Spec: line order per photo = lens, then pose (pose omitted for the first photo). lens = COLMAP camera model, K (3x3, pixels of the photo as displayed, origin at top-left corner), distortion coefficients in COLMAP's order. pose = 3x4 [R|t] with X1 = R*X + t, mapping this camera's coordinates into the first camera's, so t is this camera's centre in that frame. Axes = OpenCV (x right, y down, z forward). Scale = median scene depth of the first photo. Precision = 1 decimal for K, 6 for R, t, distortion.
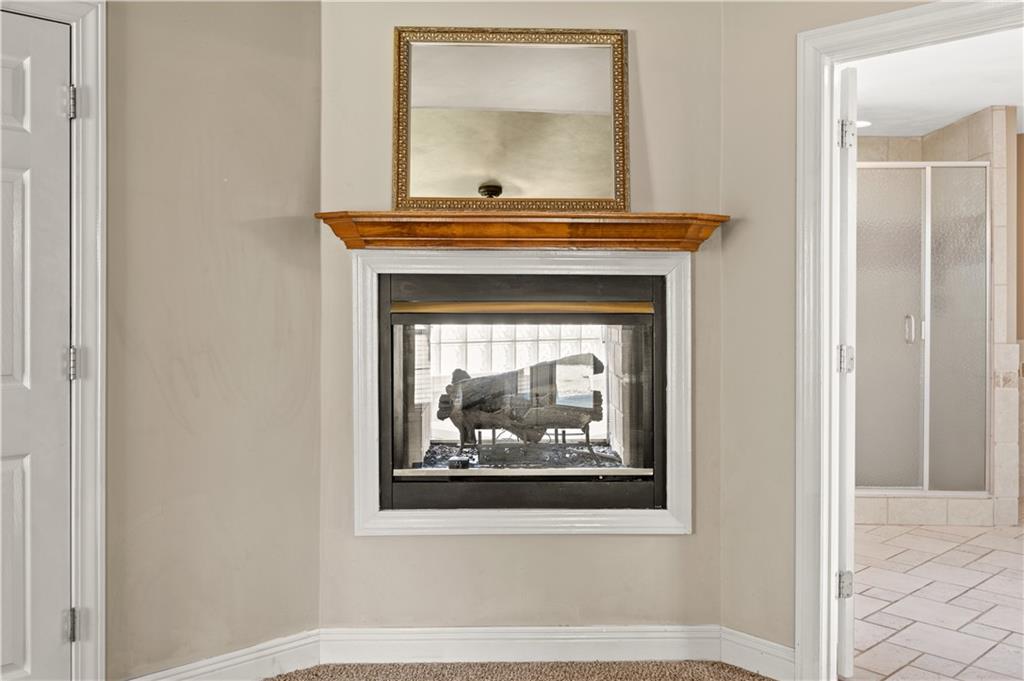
lens RADIAL K [[895.4, 0, 536.6], [0, 895.4, 321.3], [0, 0, 1]] dist [-0.005831, 0.008987]
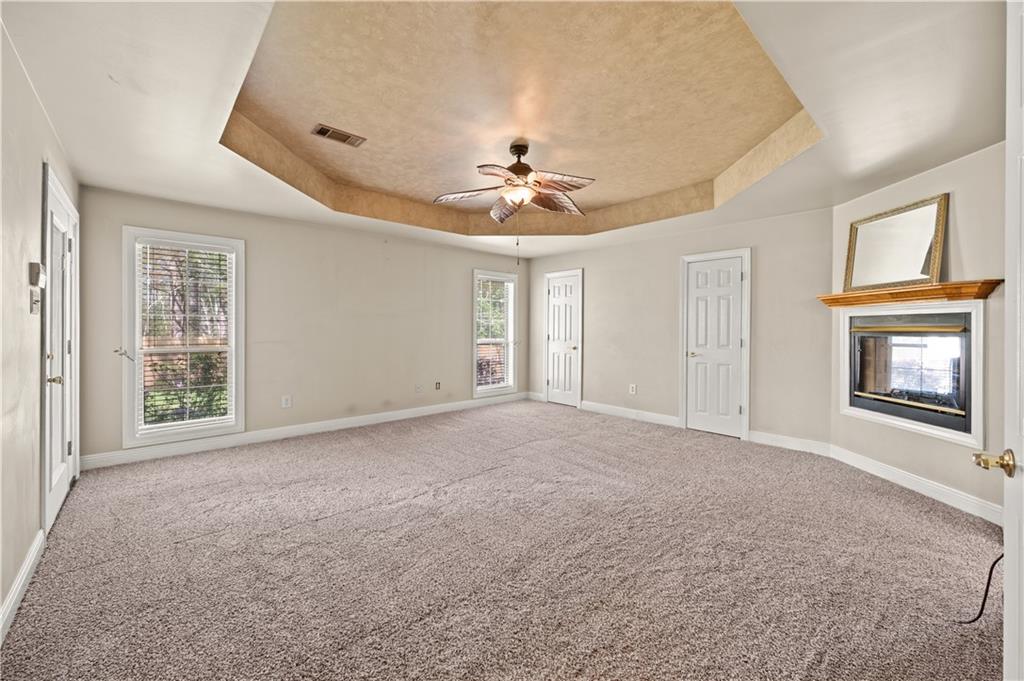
lens RADIAL K [[407.1, 0, 512.7], [0, 407.1, 332.2], [0, 0, 1]] dist [-0.000974, -0.000178]
pose [[-0.026391, 0.006697, -0.999629, 1.045894], [-0.016154, 0.999844, 0.007125, 0.001543], [0.999521, 0.016336, -0.026278, 0.038539]]
